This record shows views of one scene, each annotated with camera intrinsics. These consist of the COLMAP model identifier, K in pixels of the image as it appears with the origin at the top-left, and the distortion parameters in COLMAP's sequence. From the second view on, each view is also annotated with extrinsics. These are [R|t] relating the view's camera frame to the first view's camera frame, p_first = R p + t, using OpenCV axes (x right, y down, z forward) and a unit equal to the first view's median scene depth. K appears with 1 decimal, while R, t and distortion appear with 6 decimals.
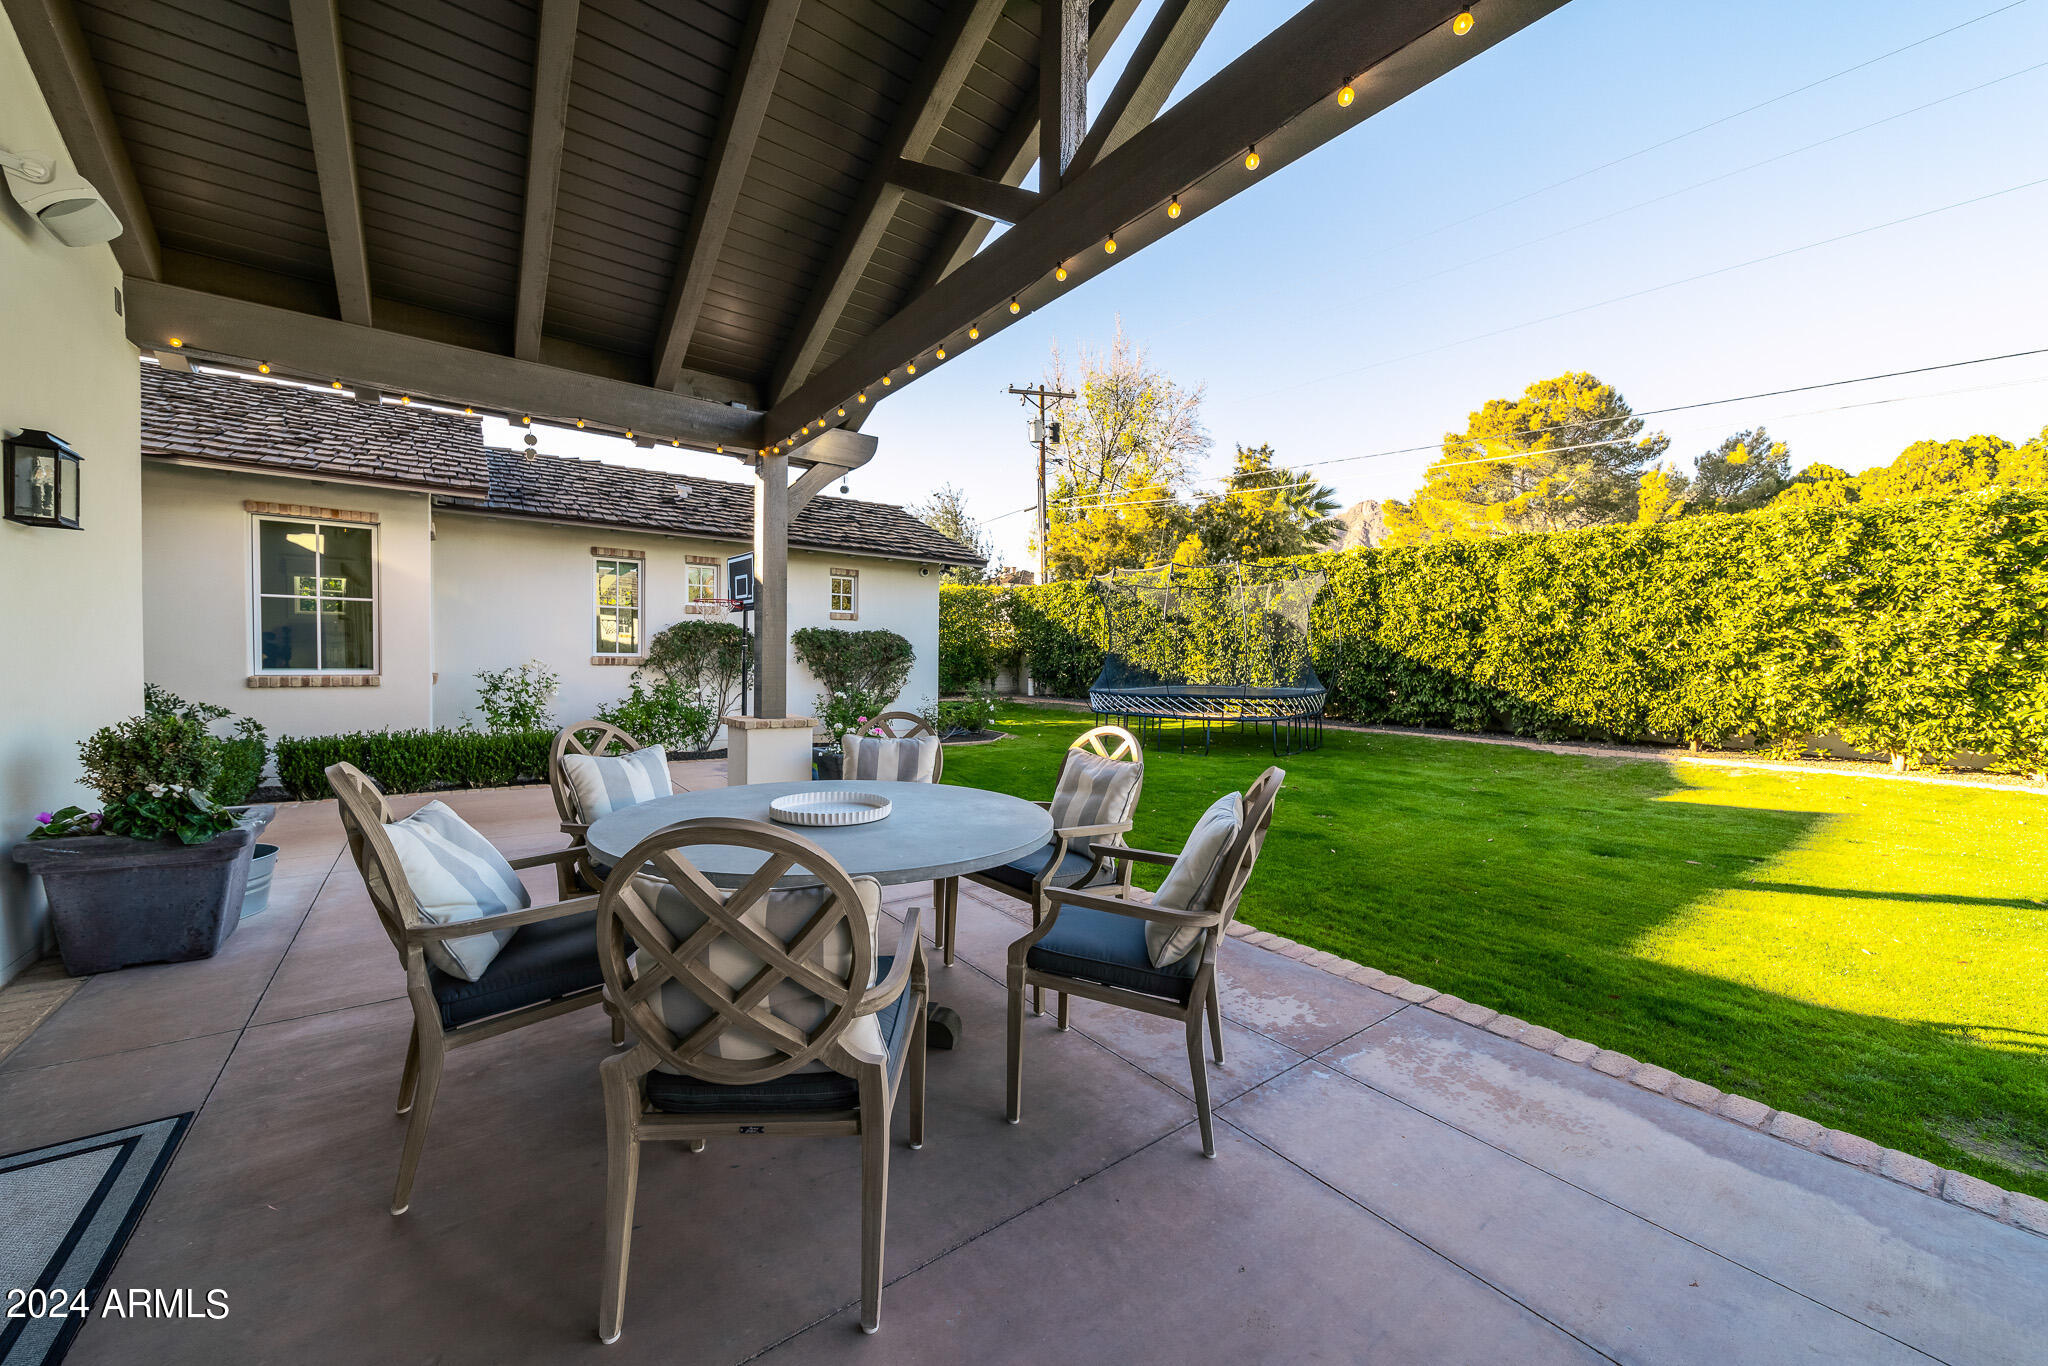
lens RADIAL K [[749.6, 0, 1024.0], [0, 749.6, 683.0], [0, 0, 1]] dist [0.011776, 0.002678]
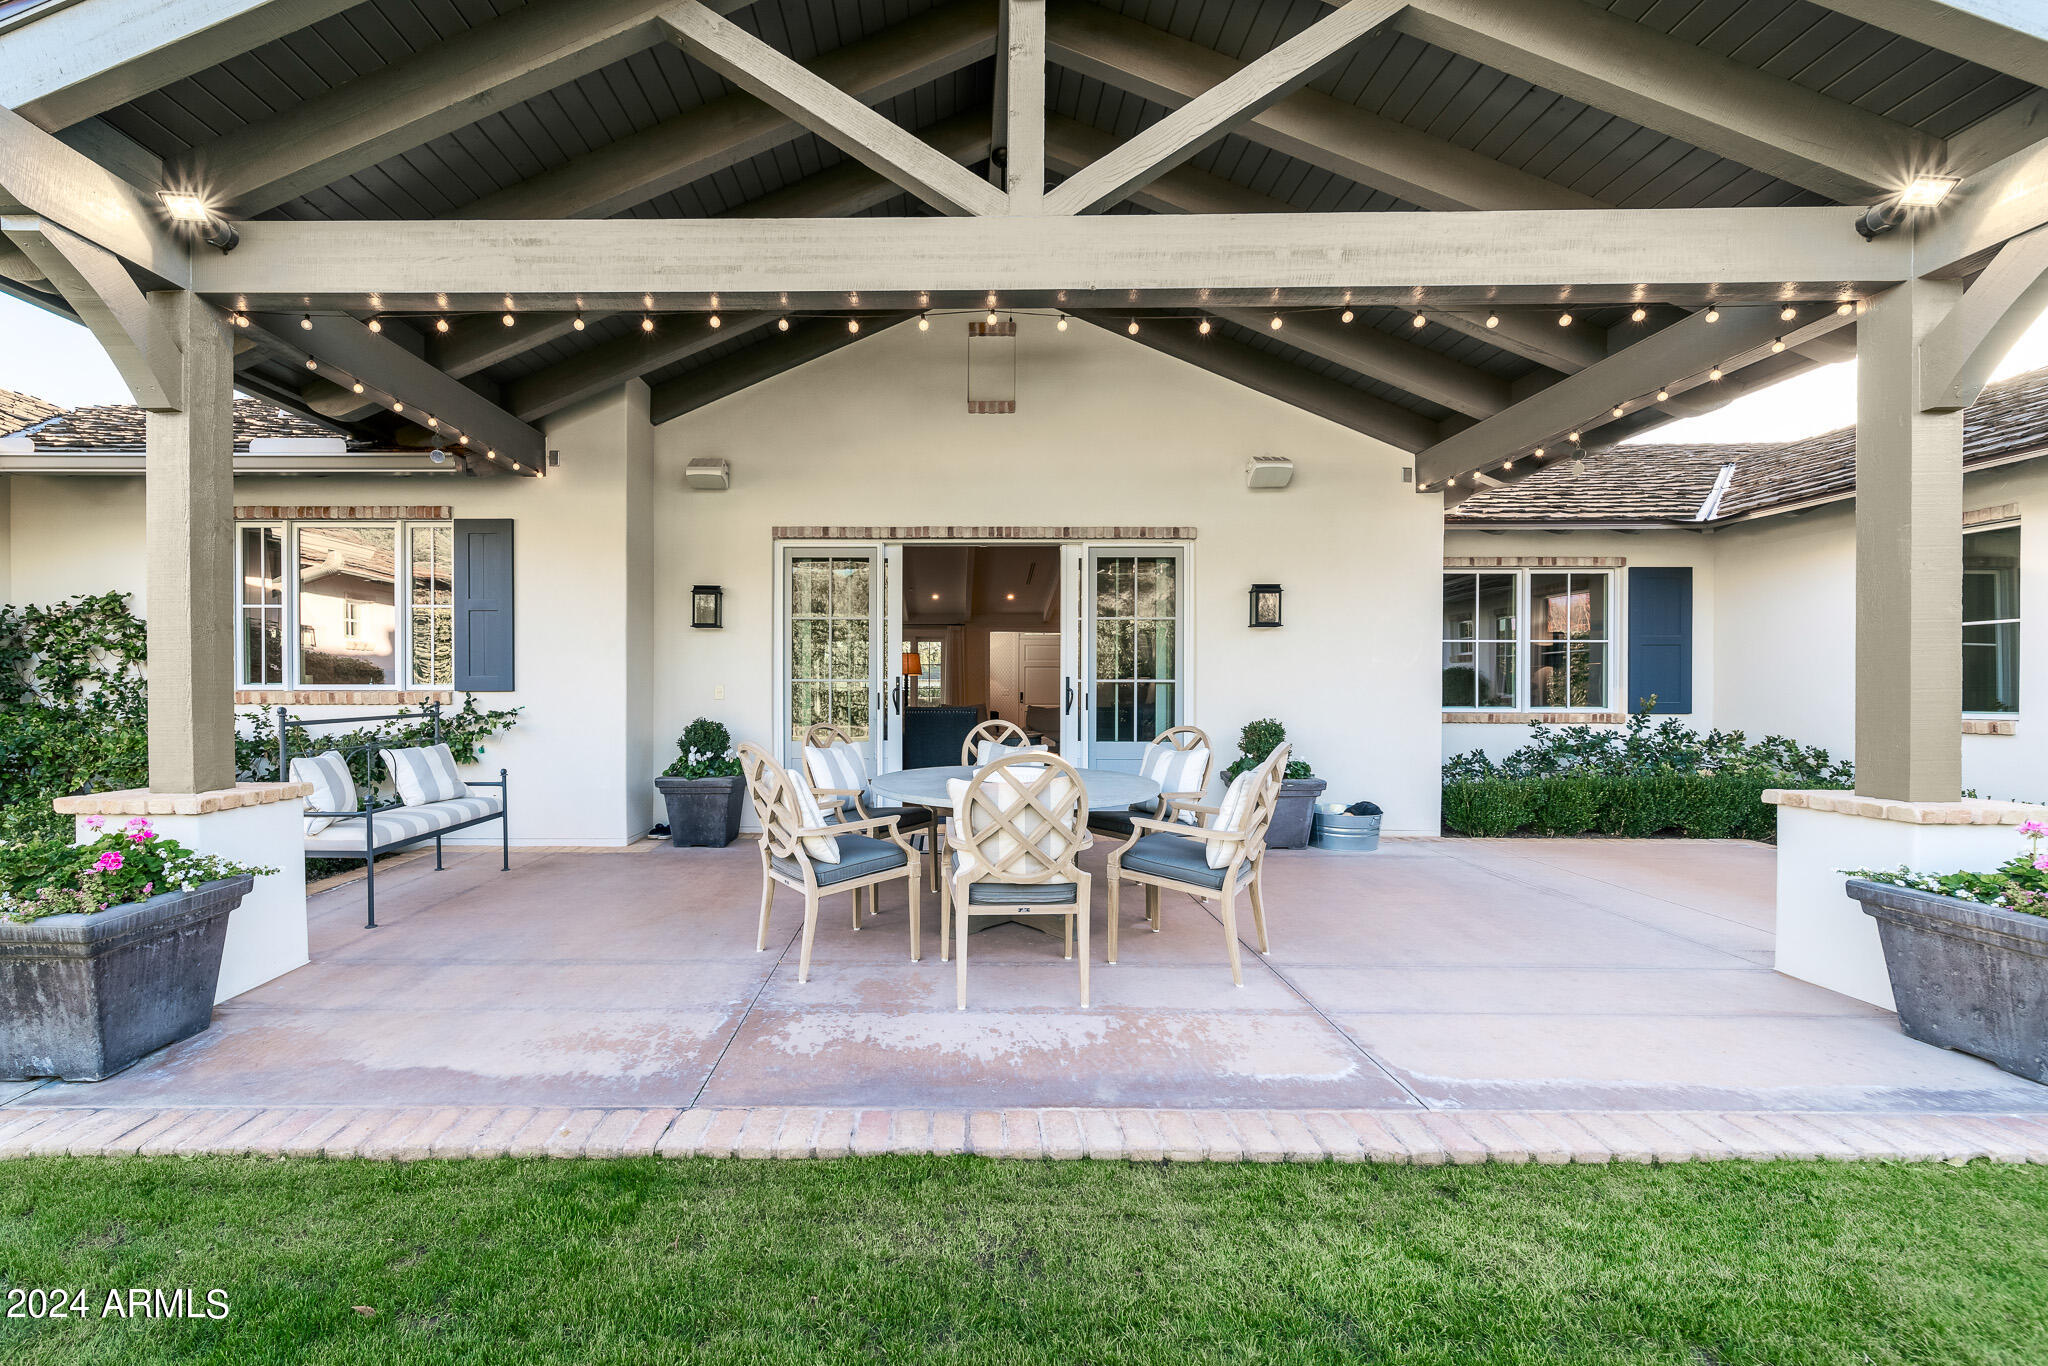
lens RADIAL K [[749.6, 0, 1024.0], [0, 749.6, 683.0], [0, 0, 1]] dist [0.011776, 0.002678]
pose [[-0.529435, -0.005274, -0.848334, 1.180663], [-0.015121, 0.999880, 0.003221, -0.050839], [0.848215, 0.014533, -0.529452, 2.007084]]
